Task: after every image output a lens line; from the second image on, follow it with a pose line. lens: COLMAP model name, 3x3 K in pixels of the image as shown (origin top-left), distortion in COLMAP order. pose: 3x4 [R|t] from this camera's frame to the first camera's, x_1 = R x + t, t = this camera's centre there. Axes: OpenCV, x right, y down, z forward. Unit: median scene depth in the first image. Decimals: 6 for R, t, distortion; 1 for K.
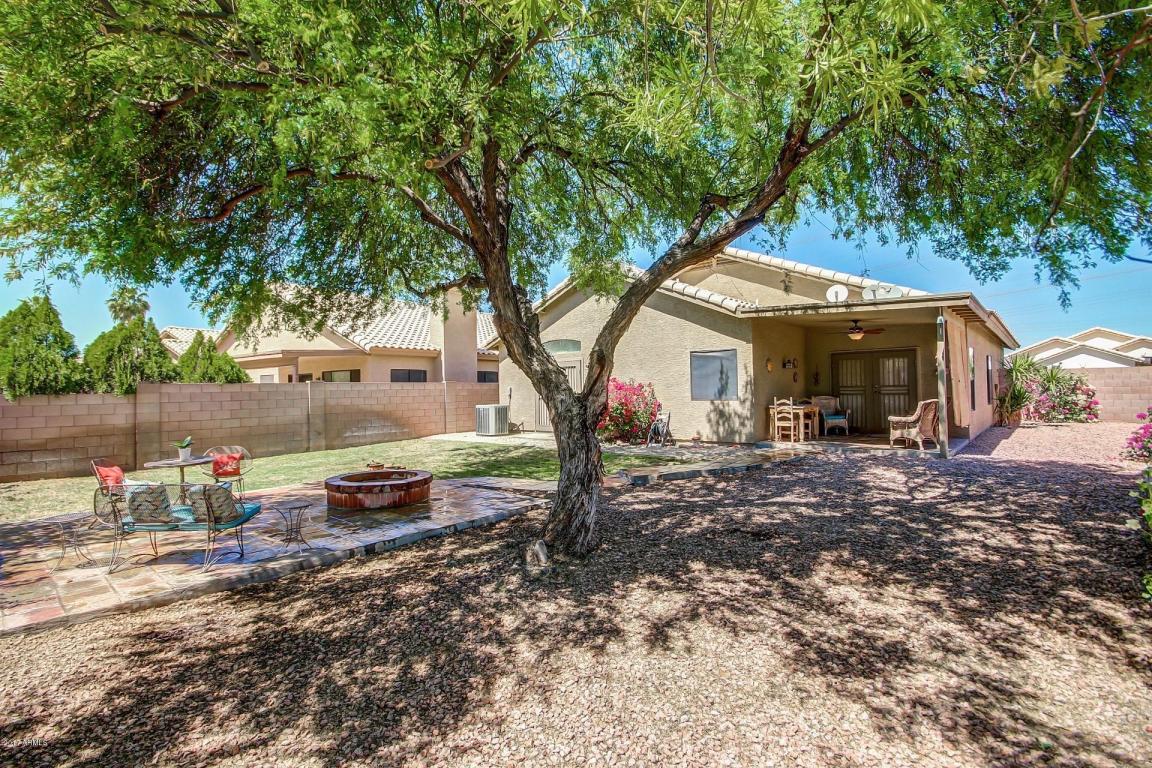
lens RADIAL K [[531.0, 0, 575.7], [0, 531.0, 383.2], [0, 0, 1]] dist [-0.005186, -0.001990]
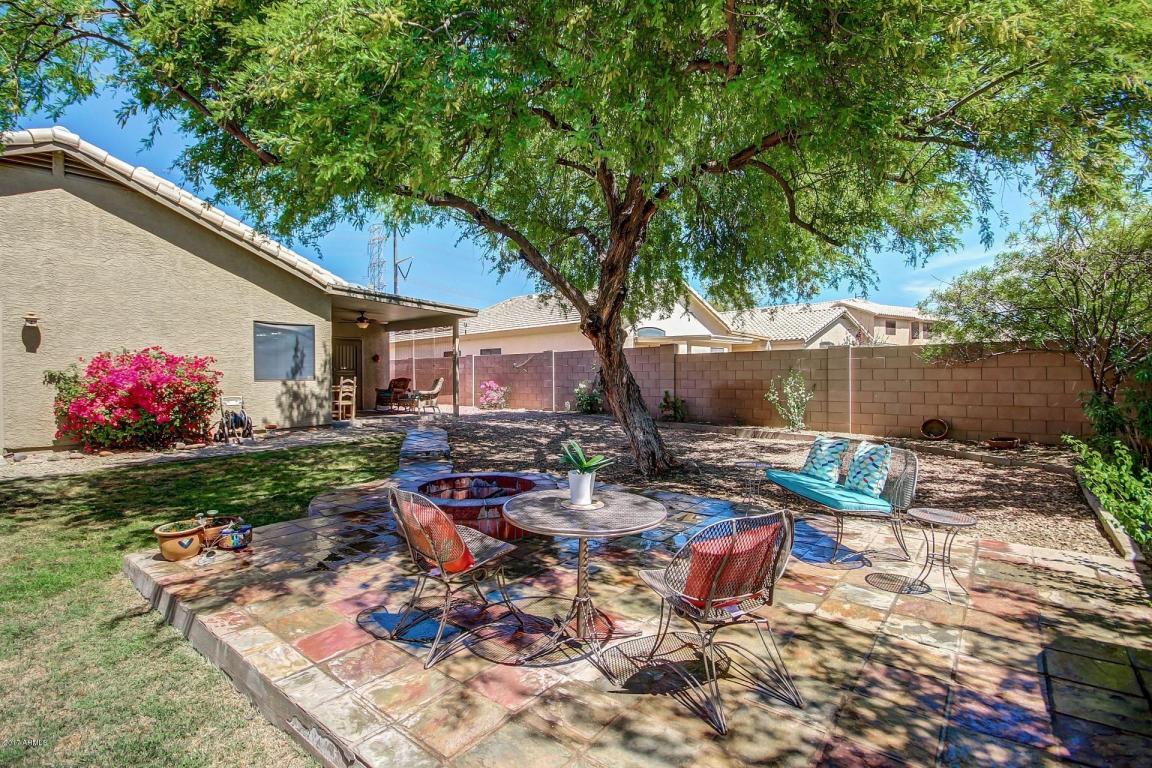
lens RADIAL K [[531.0, 0, 575.4], [0, 531.0, 381.8], [0, 0, 1]] dist [-0.005186, -0.001990]
pose [[-0.010195, -0.001285, 0.999947, -0.628958], [-0.009399, 0.999955, 0.001189, 0.029001], [-0.999904, -0.009386, -0.010207, 0.548066]]
